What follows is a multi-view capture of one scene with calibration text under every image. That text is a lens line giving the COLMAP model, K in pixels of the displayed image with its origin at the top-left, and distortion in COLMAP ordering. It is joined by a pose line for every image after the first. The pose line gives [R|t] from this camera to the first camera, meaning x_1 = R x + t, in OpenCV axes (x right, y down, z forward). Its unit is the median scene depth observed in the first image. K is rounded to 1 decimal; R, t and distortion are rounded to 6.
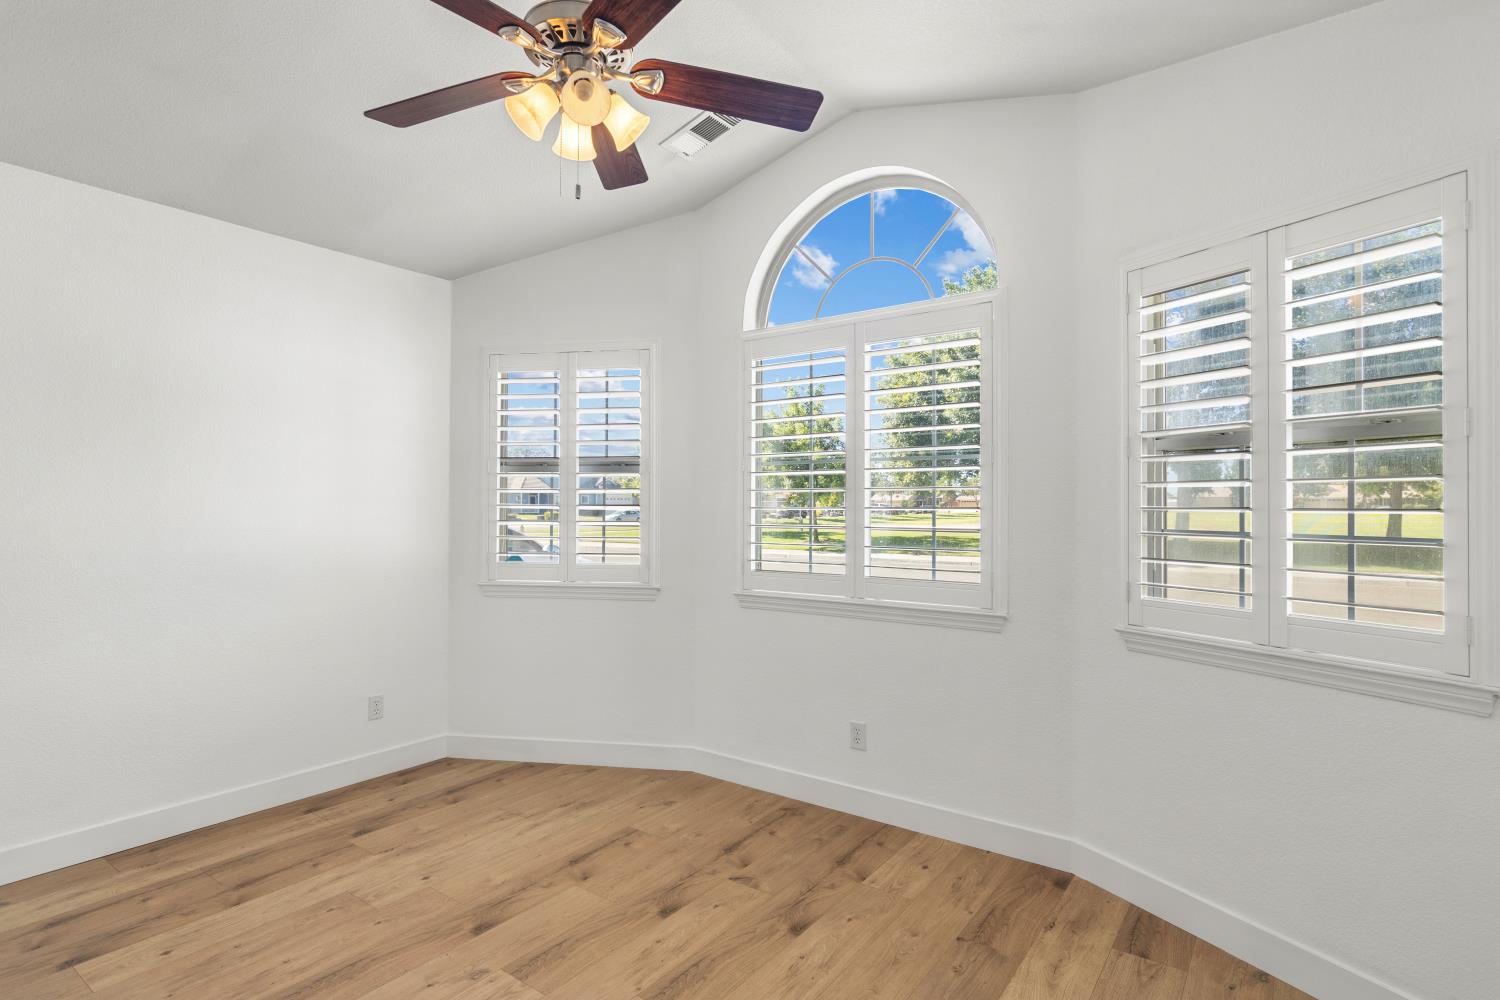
lens RADIAL K [[761.6, 0, 750.0], [0, 761.6, 500.0], [0, 0, 1]] dist [-0.000580, -0.000709]
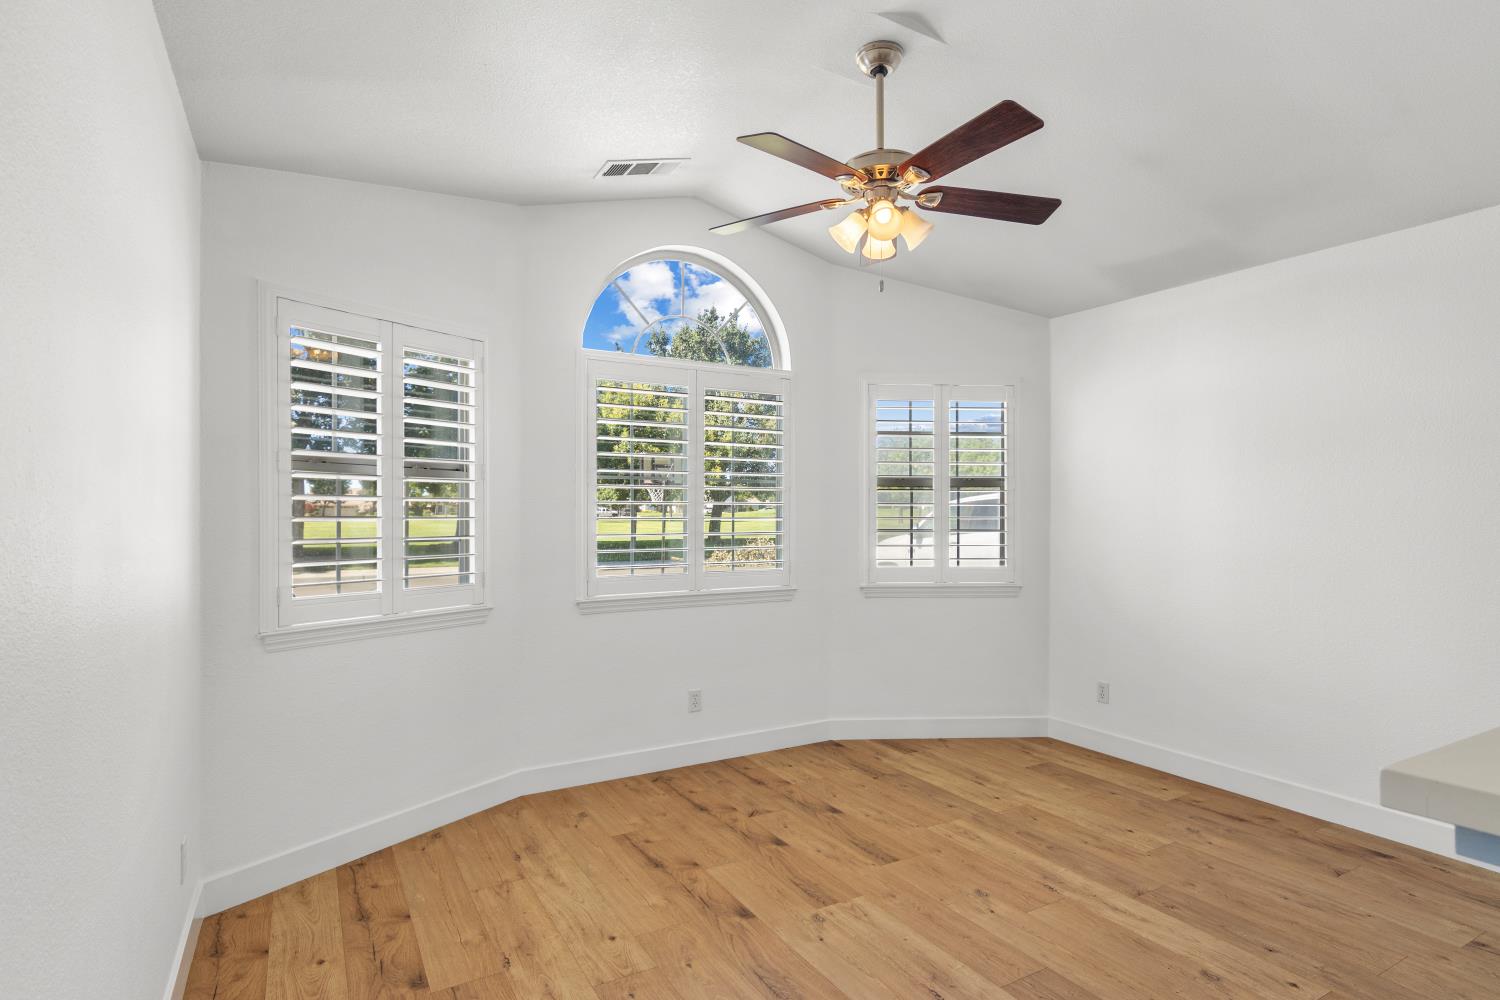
lens RADIAL K [[772.7, 0, 751.1], [0, 772.7, 514.3], [0, 0, 1]] dist [-0.002052, -0.000047]
pose [[0.408150, -0.002935, 0.912910, -1.037354], [-0.007784, 0.999947, 0.006695, -0.005100], [-0.912881, -0.009839, 0.408106, 0.429061]]
